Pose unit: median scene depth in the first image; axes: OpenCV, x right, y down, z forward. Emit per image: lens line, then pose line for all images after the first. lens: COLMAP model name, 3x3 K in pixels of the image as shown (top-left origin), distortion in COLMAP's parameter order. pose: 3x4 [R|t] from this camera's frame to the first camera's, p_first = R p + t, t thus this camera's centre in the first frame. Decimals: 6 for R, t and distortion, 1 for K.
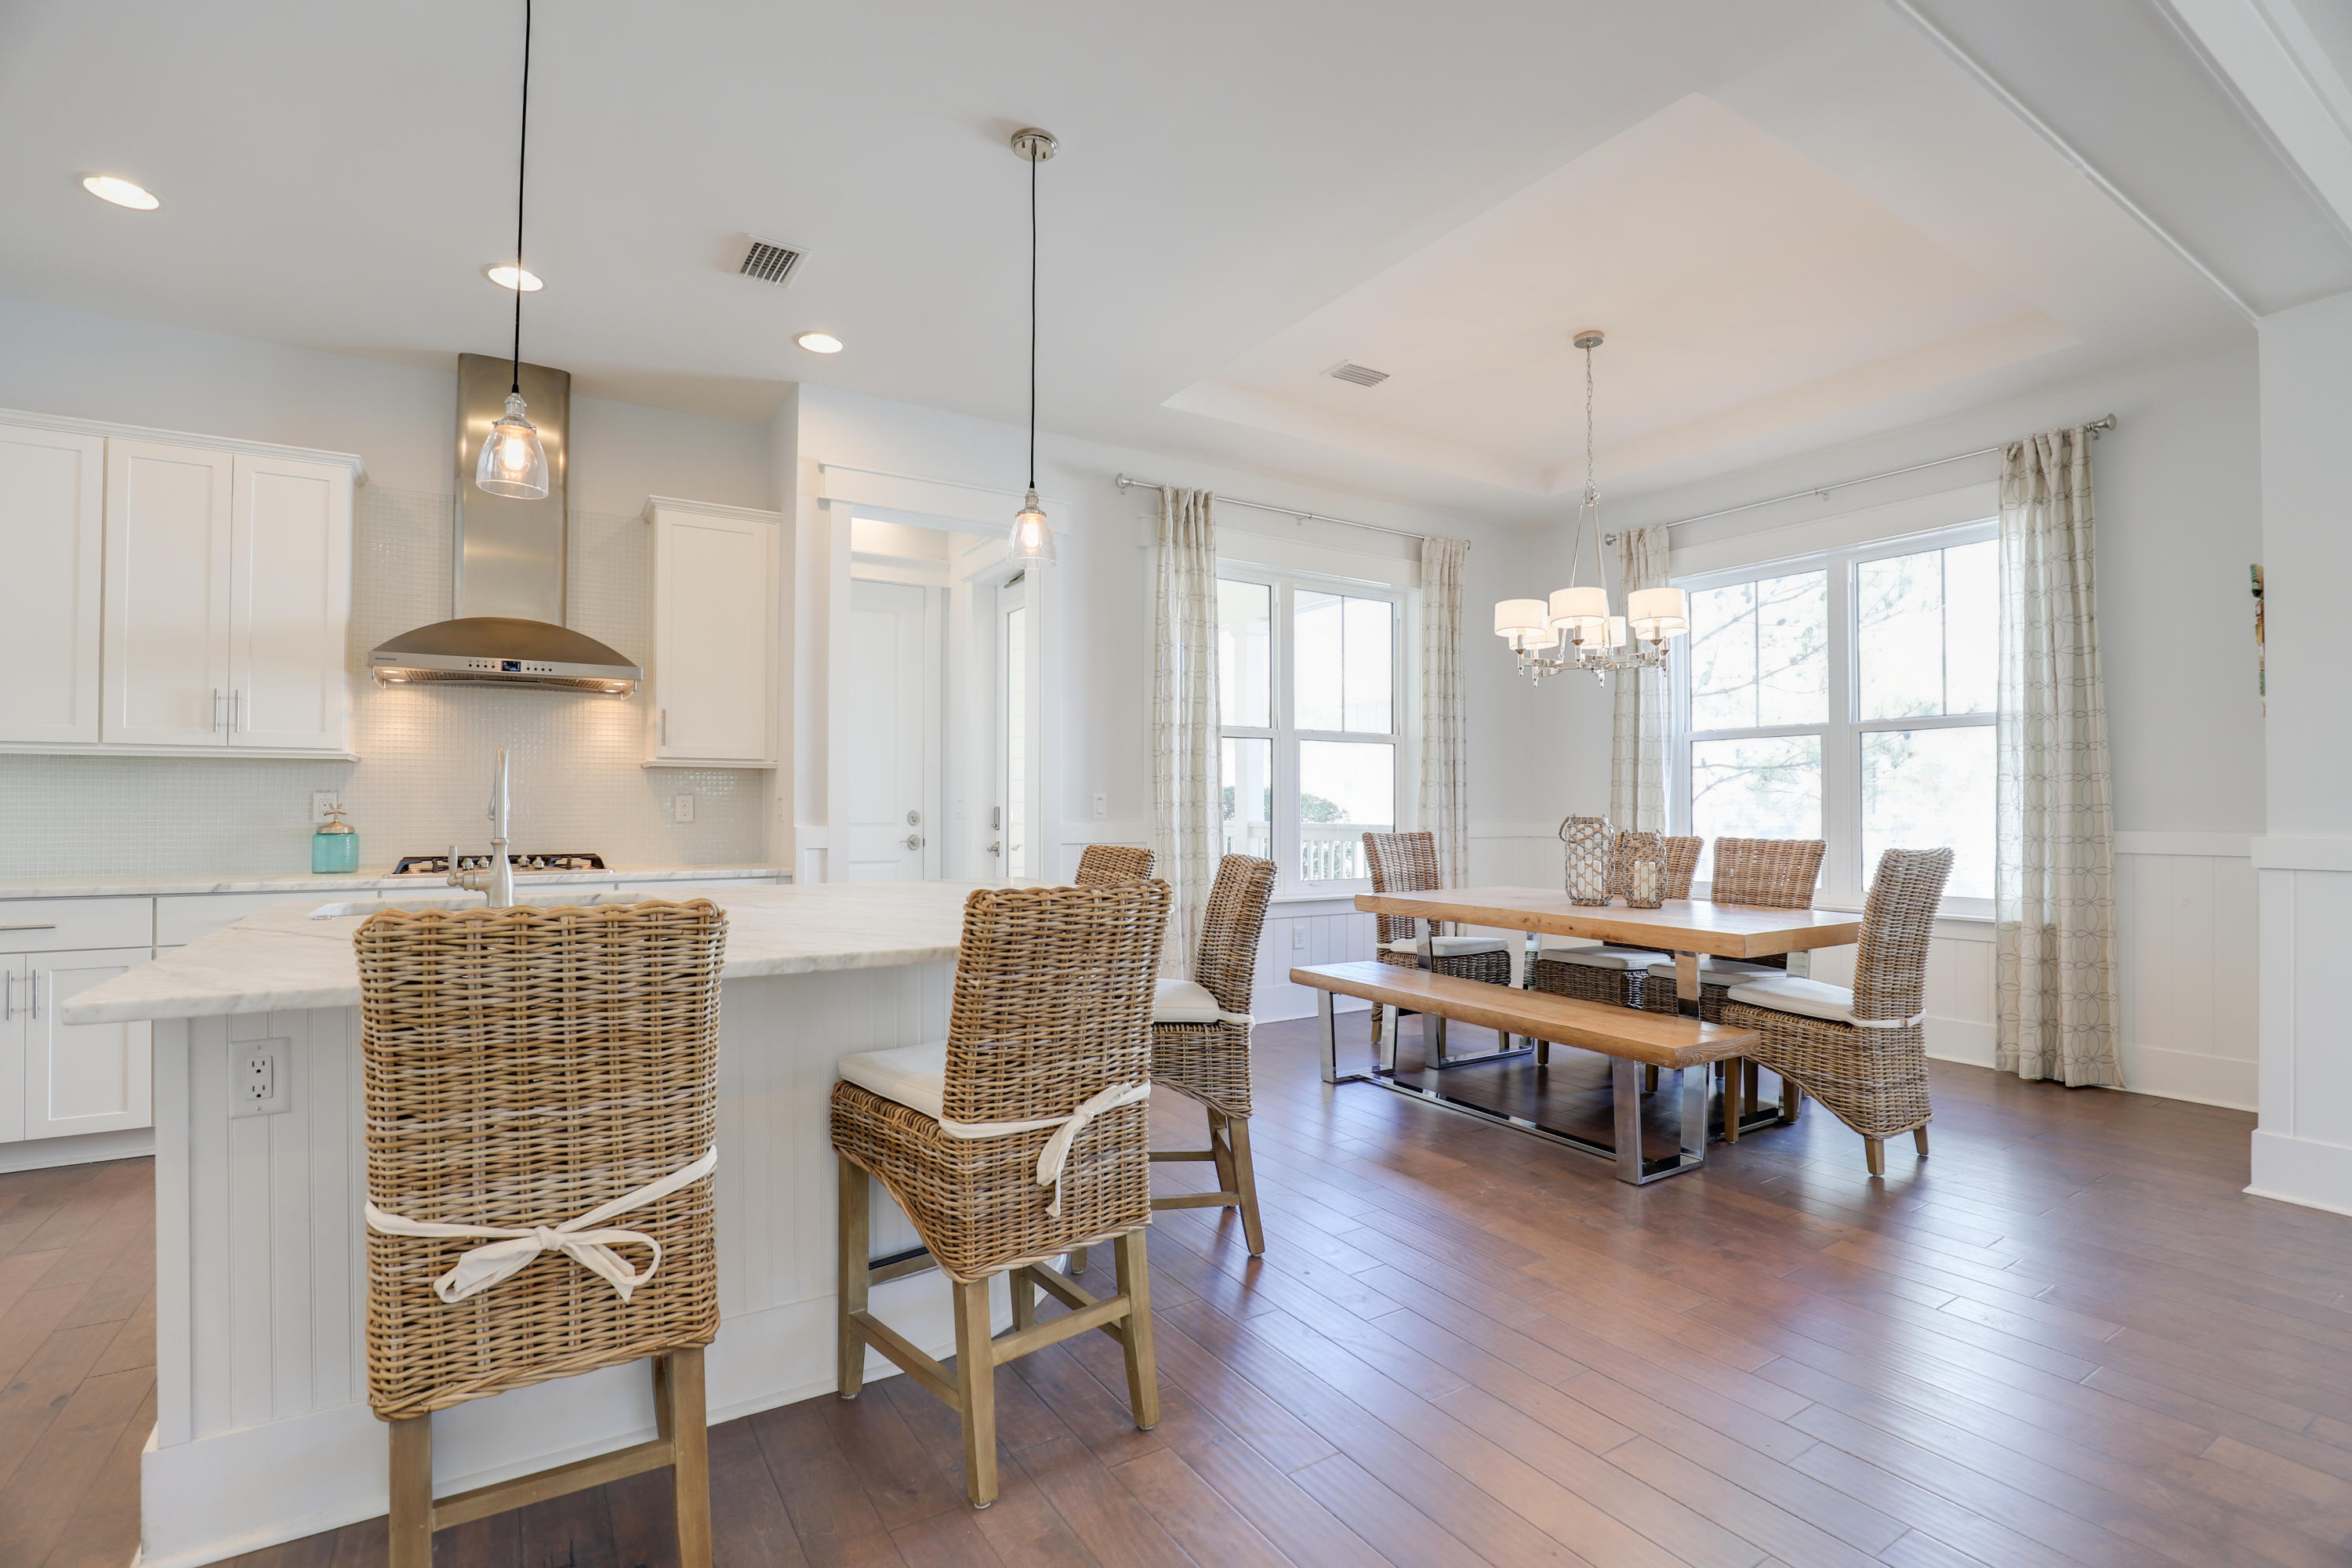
lens RADIAL K [[1089.0, 0, 1188.0], [0, 1089.0, 789.3], [0, 0, 1]] dist [-0.034425, 0.009449]
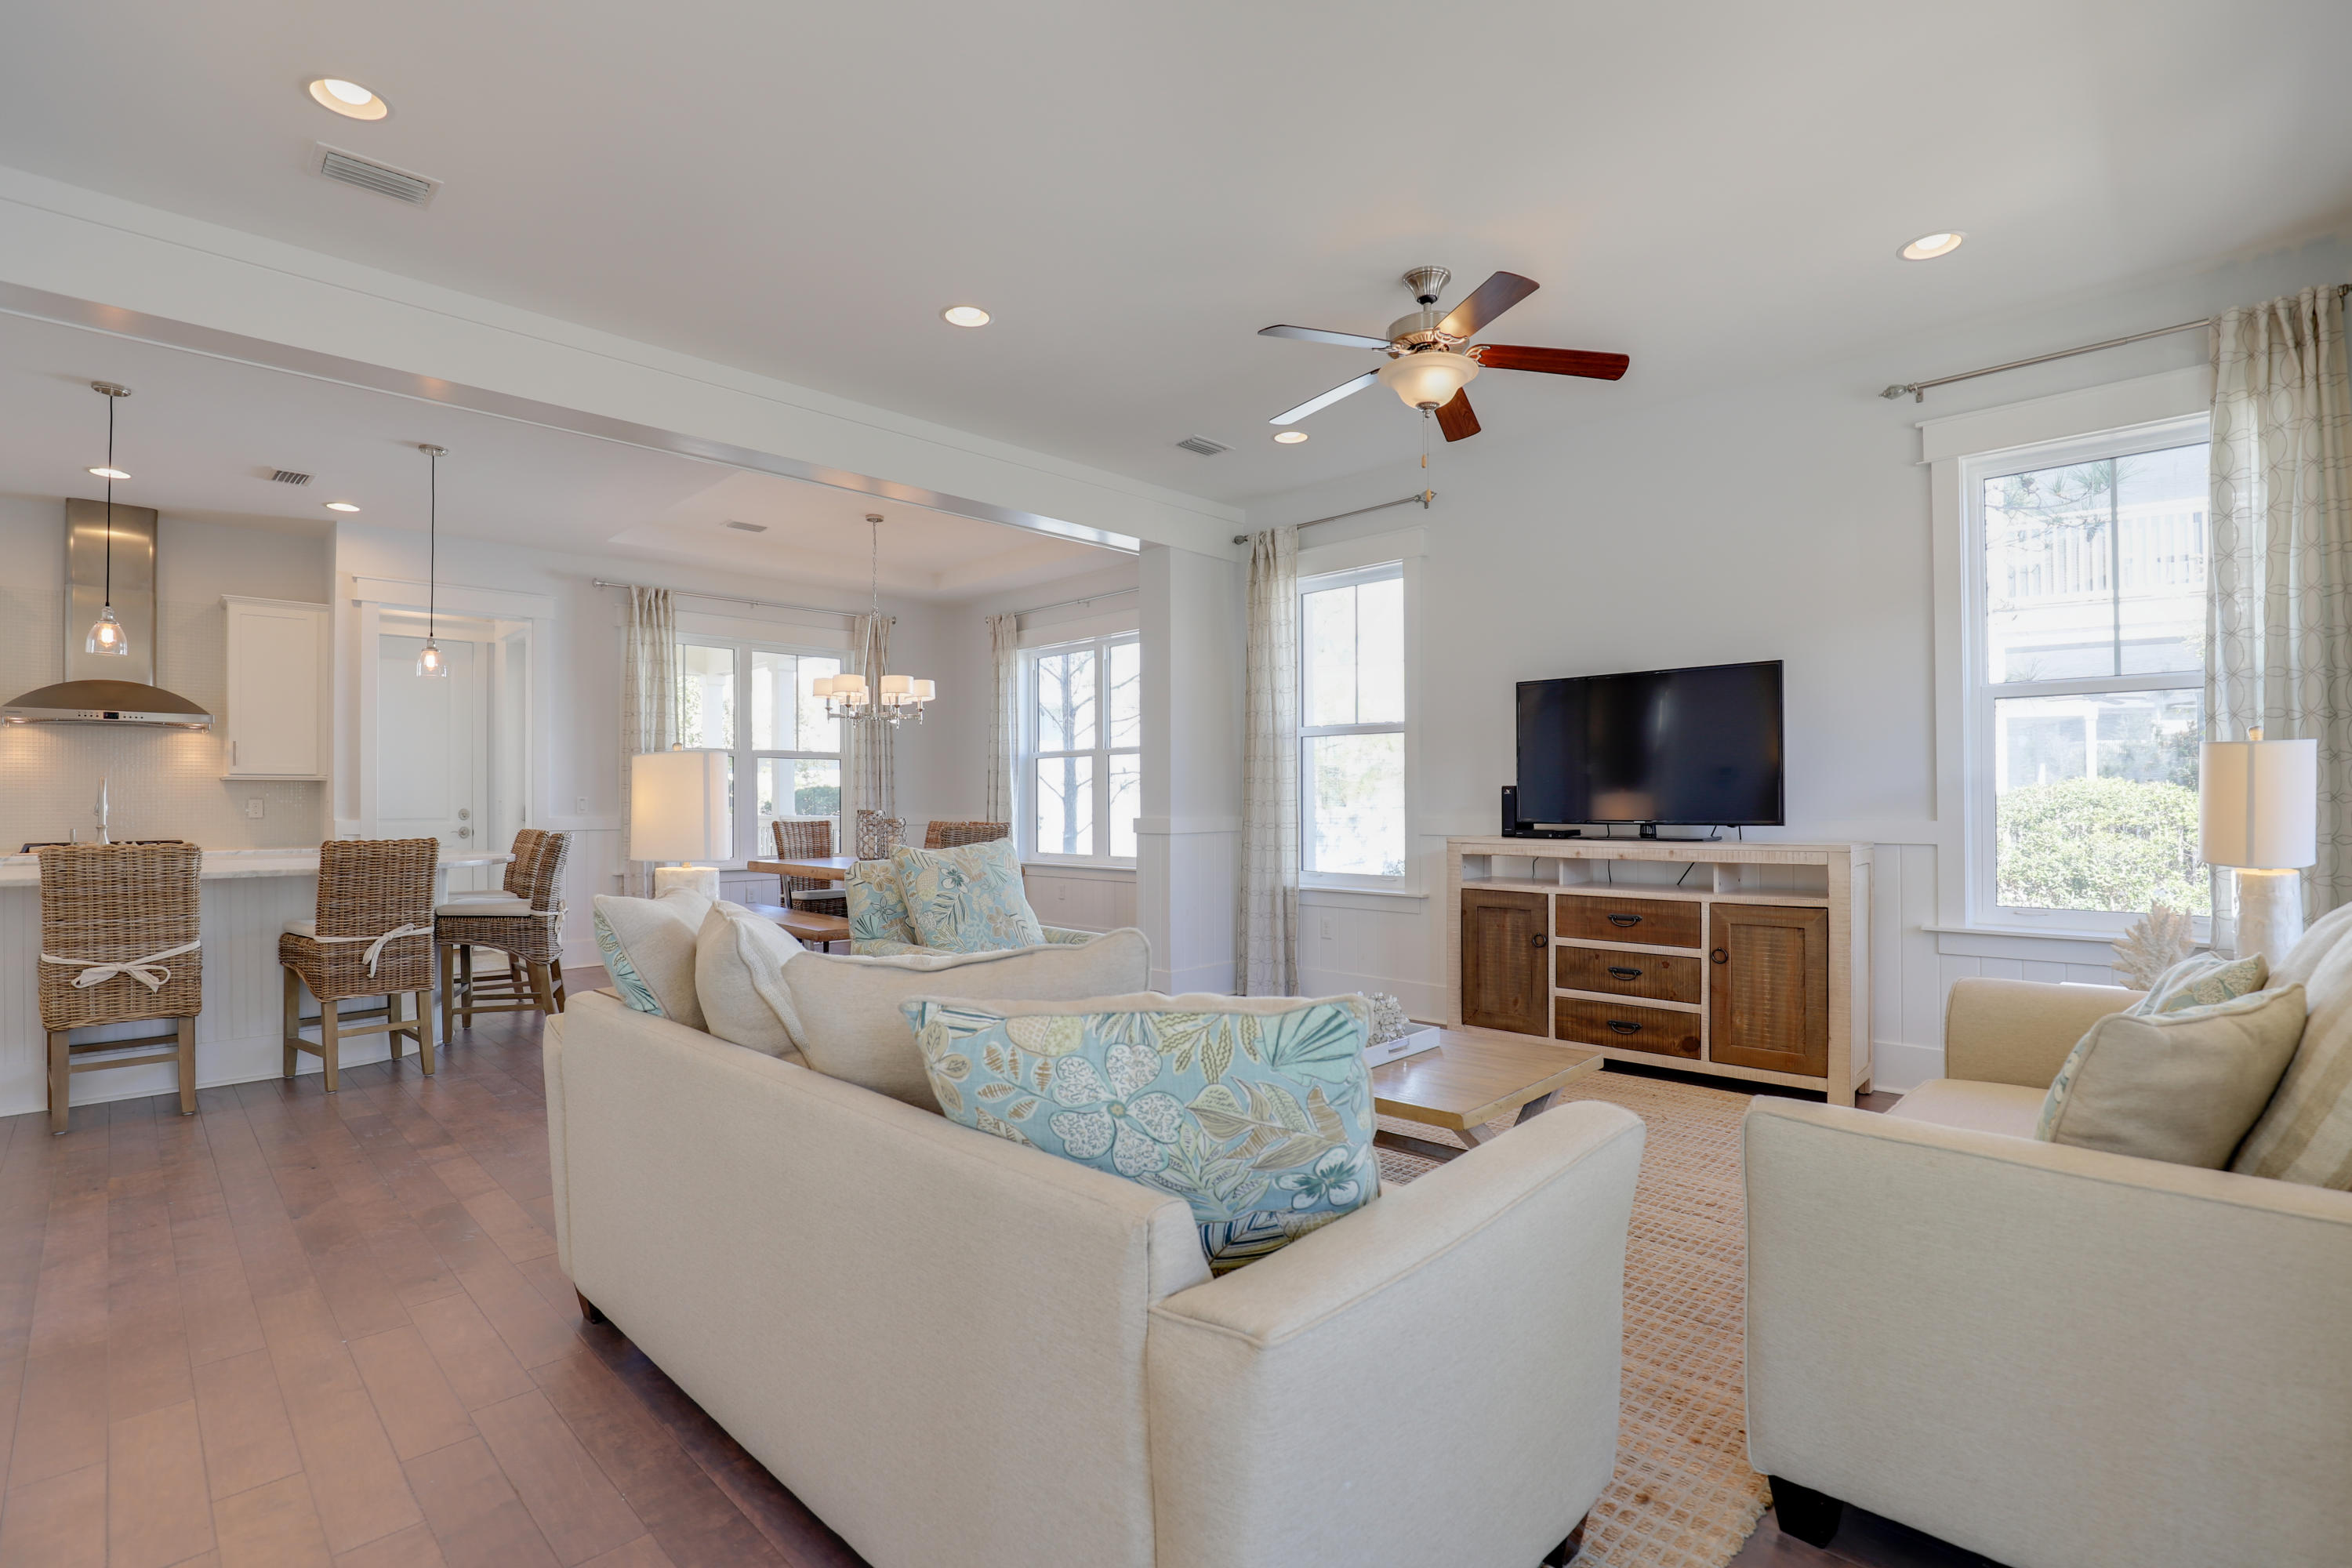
lens RADIAL K [[1089.0, 0, 1179.0], [0, 1089.0, 790.8], [0, 0, 1]] dist [-0.034425, 0.009449]
pose [[0.975906, -0.003871, 0.218156, 0.450694], [0.002476, 0.999975, 0.006667, -0.012662], [-0.218177, -0.005966, 0.975891, -0.693312]]
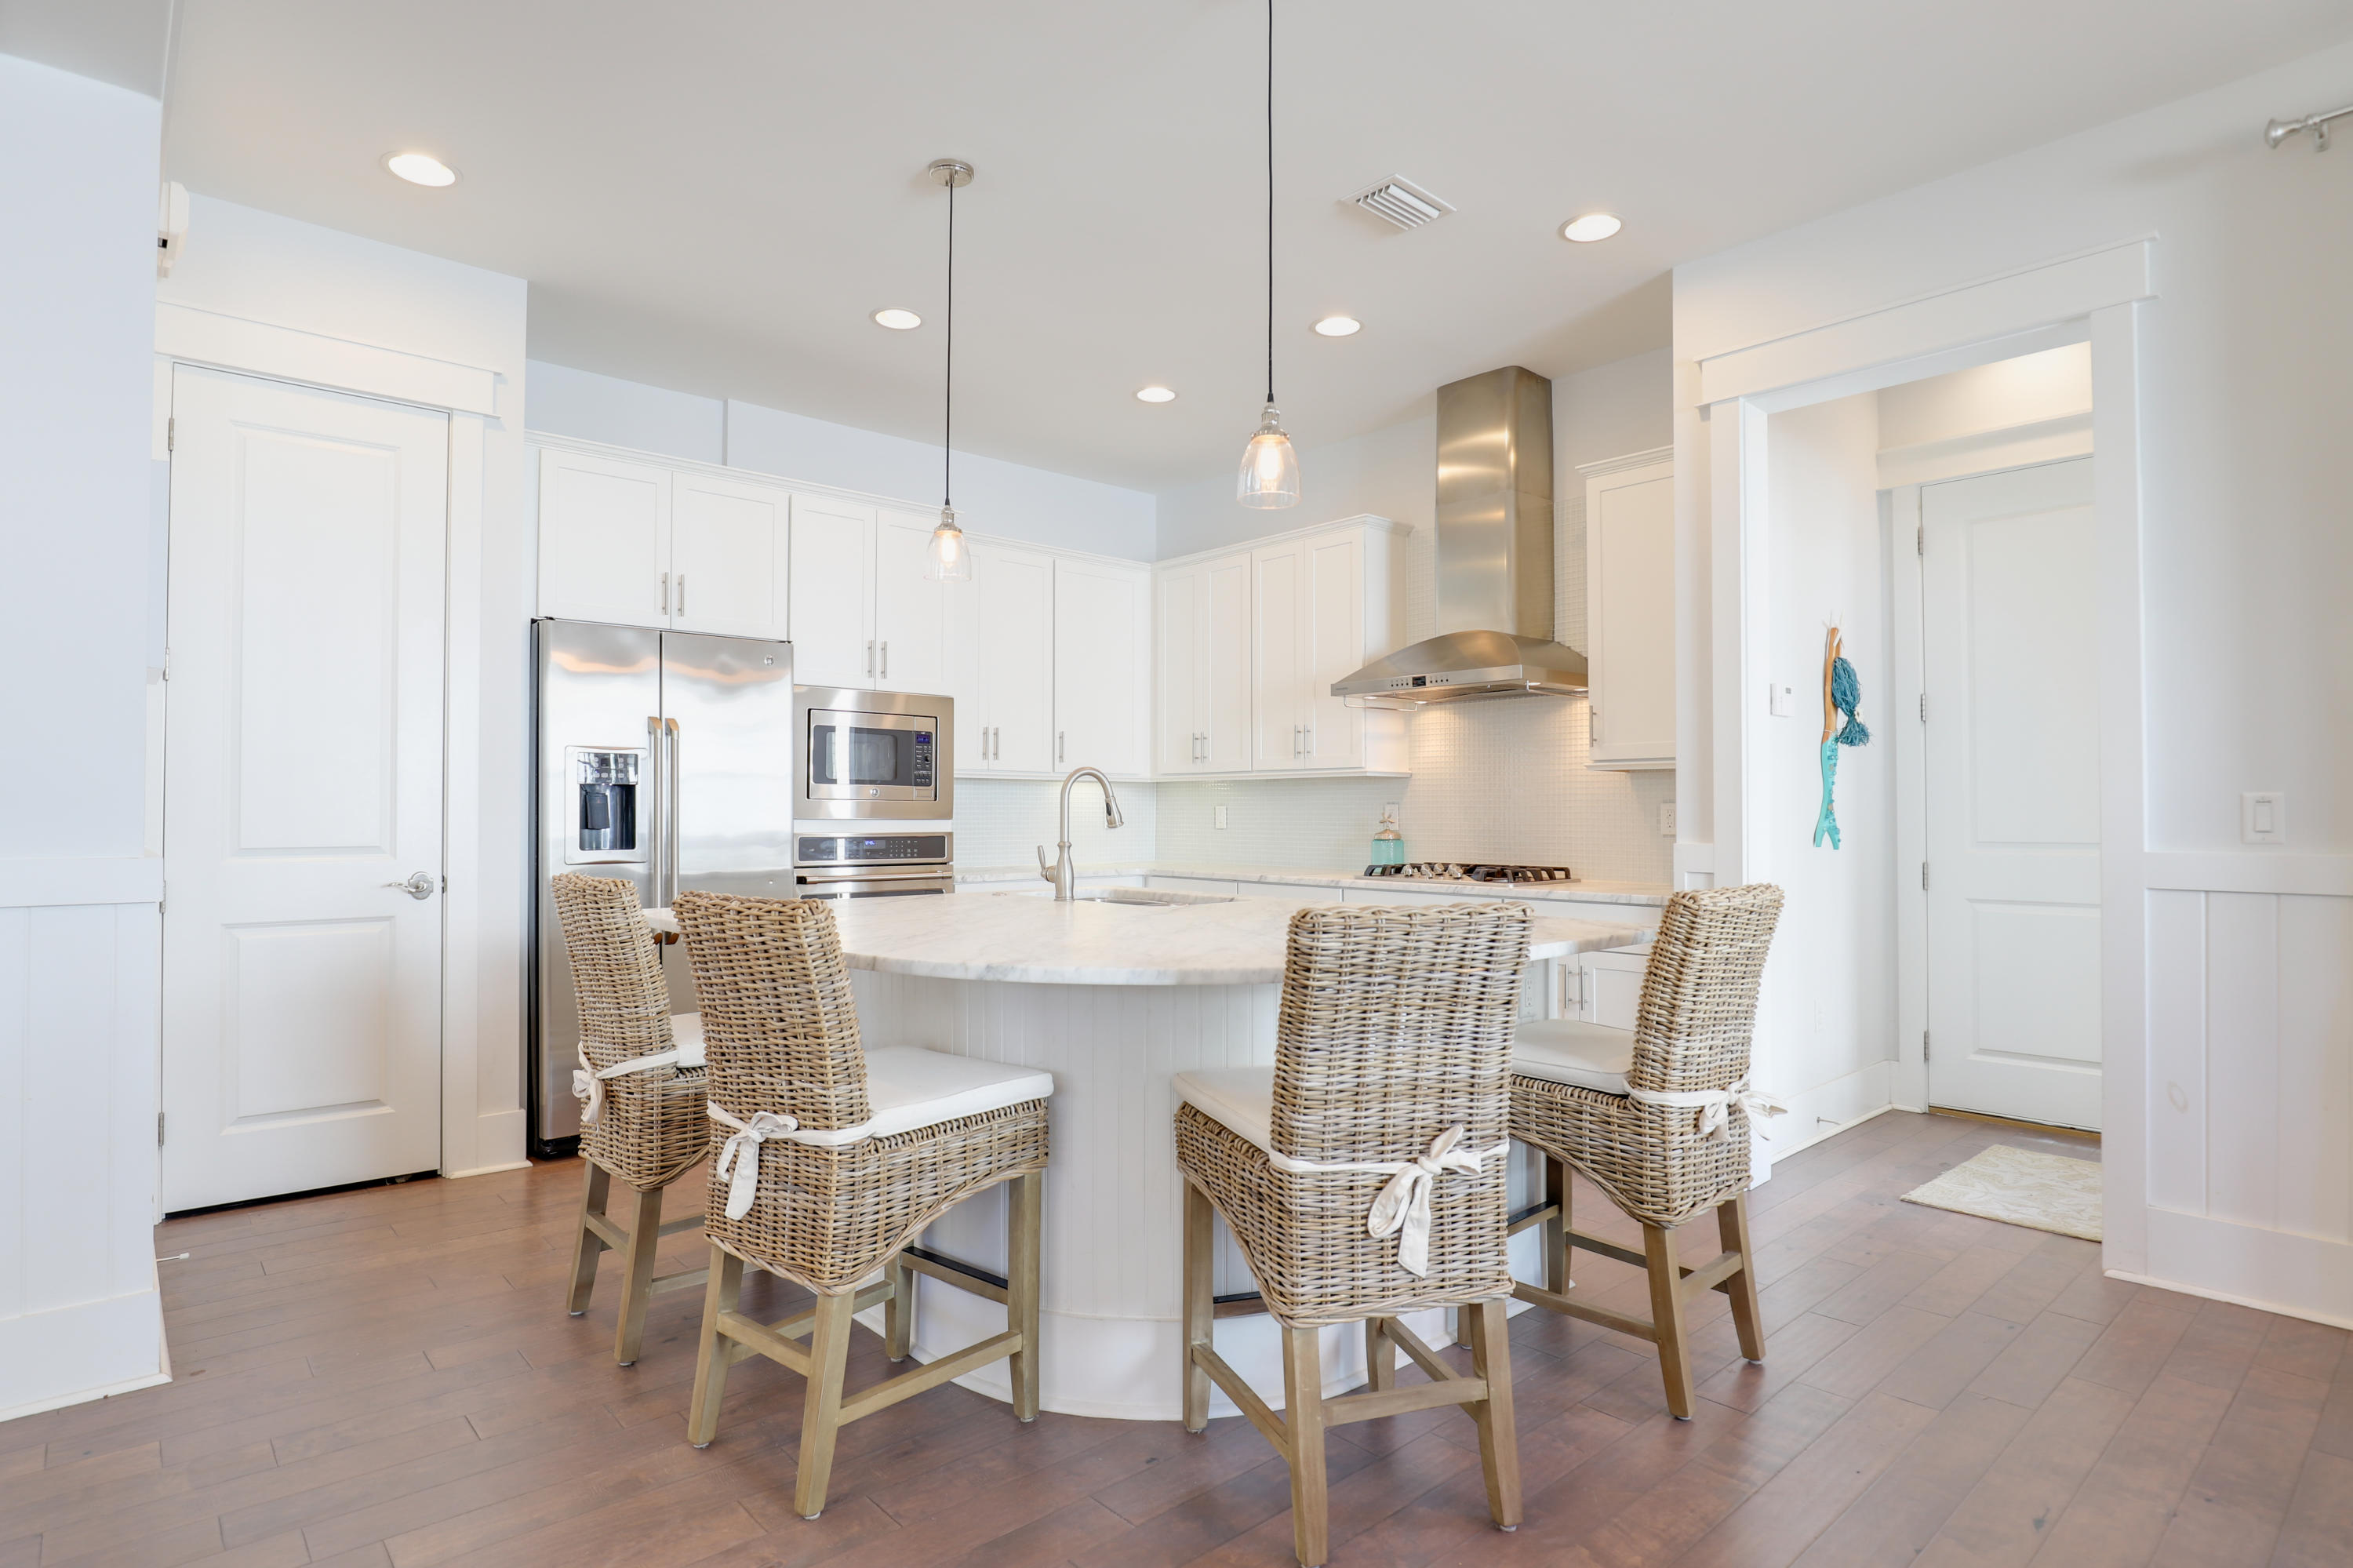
lens RADIAL K [[1208.7, 0, 1167.2], [0, 1208.7, 790.6], [0, 0, 1]] dist [-0.019317, 0.000662]
pose [[0.153388, -0.018274, -0.987997, 0.431054], [0.013000, 0.999780, -0.016474, 0.007493], [0.988081, -0.010317, 0.153592, 0.509465]]
